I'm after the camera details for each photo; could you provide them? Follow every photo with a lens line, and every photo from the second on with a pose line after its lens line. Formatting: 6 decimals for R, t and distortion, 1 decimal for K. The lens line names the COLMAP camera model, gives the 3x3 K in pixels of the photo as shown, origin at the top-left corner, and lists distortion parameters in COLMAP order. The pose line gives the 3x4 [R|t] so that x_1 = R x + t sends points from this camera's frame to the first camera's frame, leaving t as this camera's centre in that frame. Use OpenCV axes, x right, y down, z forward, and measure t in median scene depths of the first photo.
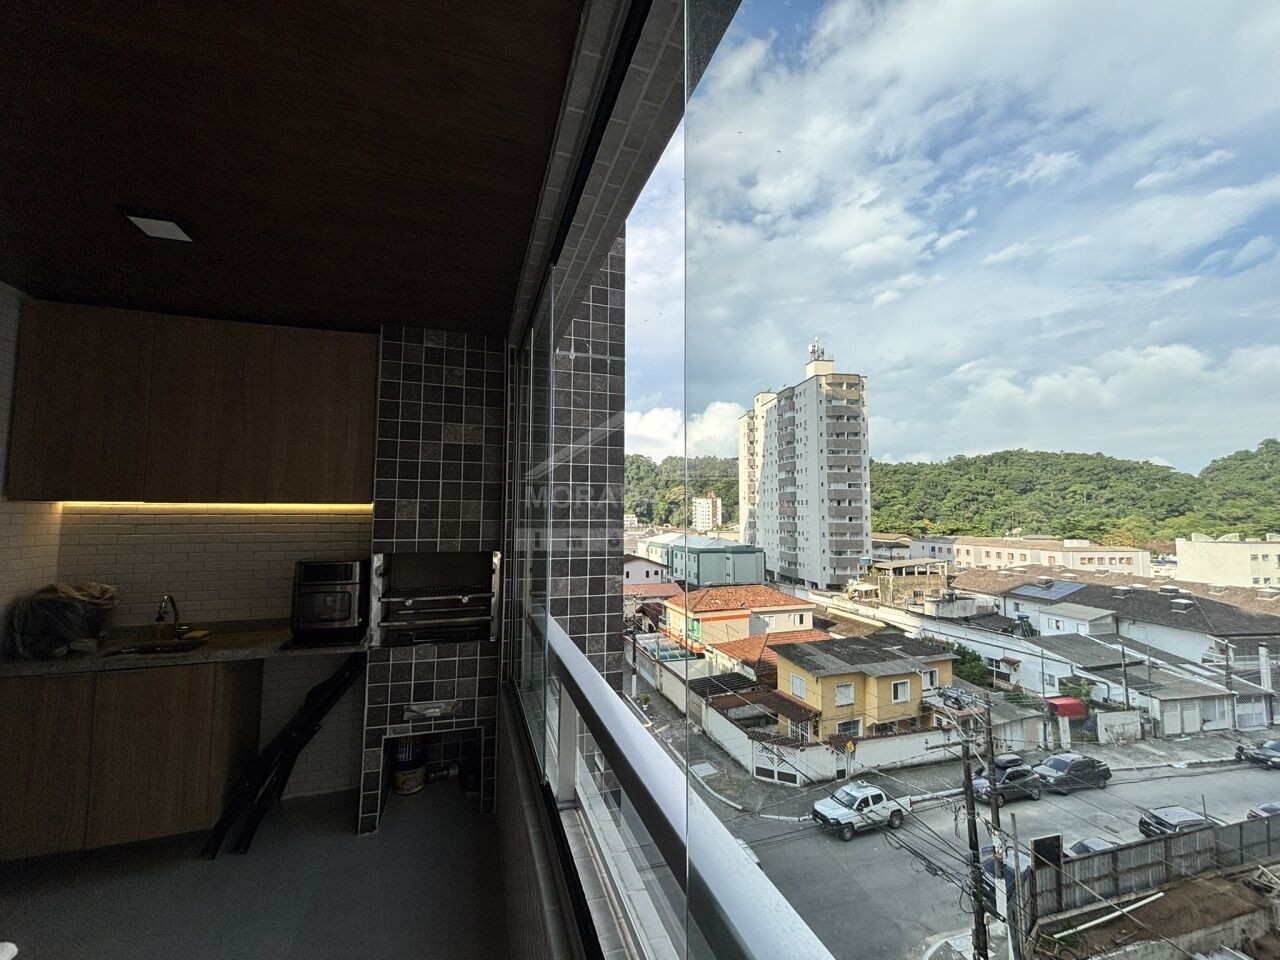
lens RADIAL K [[517.8, 0, 636.1], [0, 517.8, 481.1], [0, 0, 1]] dist [-0.002501, 0.001286]
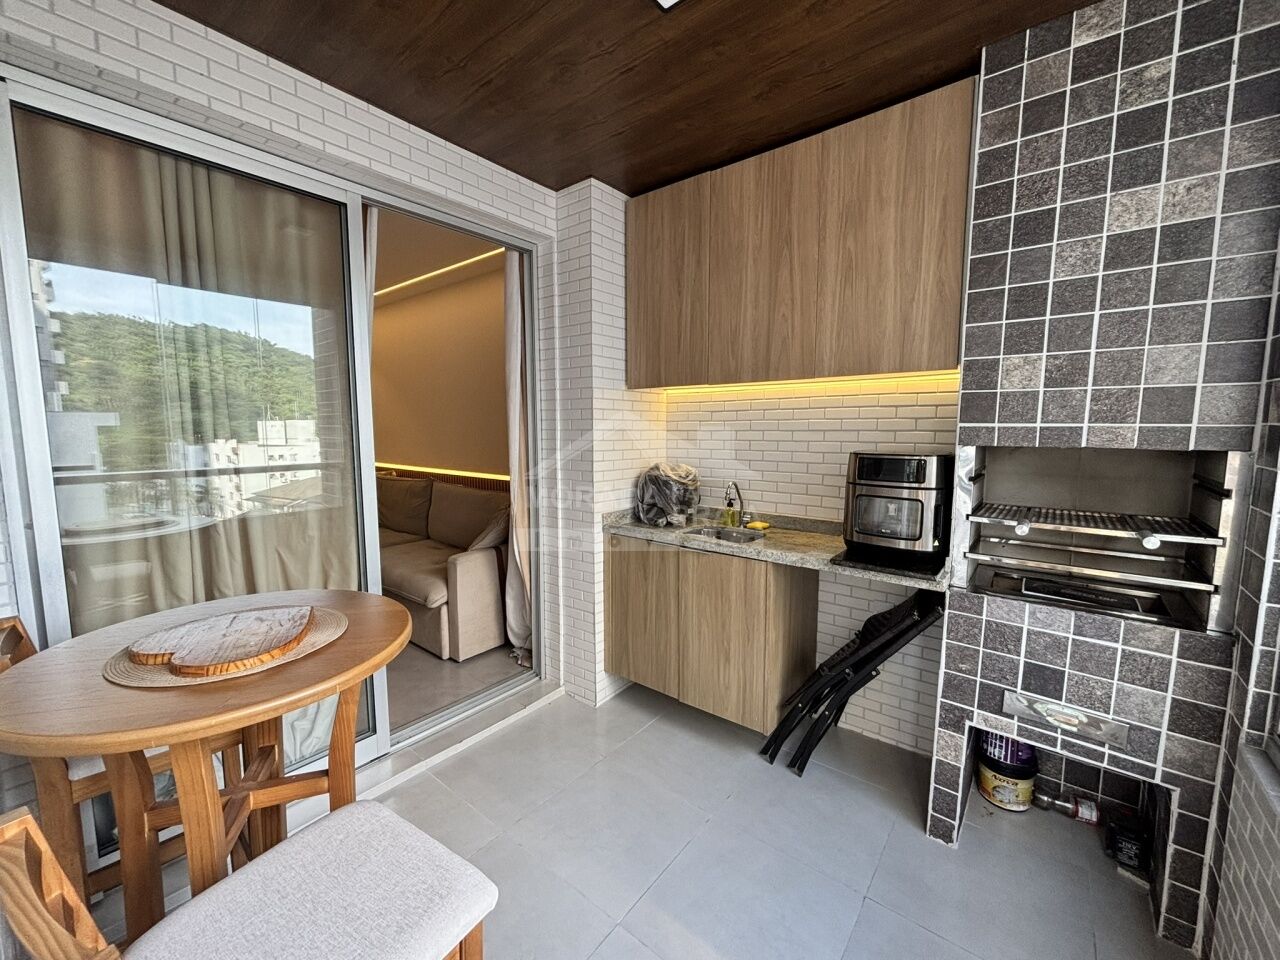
lens RADIAL K [[517.8, 0, 636.5], [0, 517.8, 478.1], [0, 0, 1]] dist [-0.002501, 0.001286]
pose [[0.538910, 0.079858, -0.838569, -0.183190], [0.056403, 0.989841, 0.130512, 0.074230], [0.840473, -0.117632, 0.528931, 0.322899]]
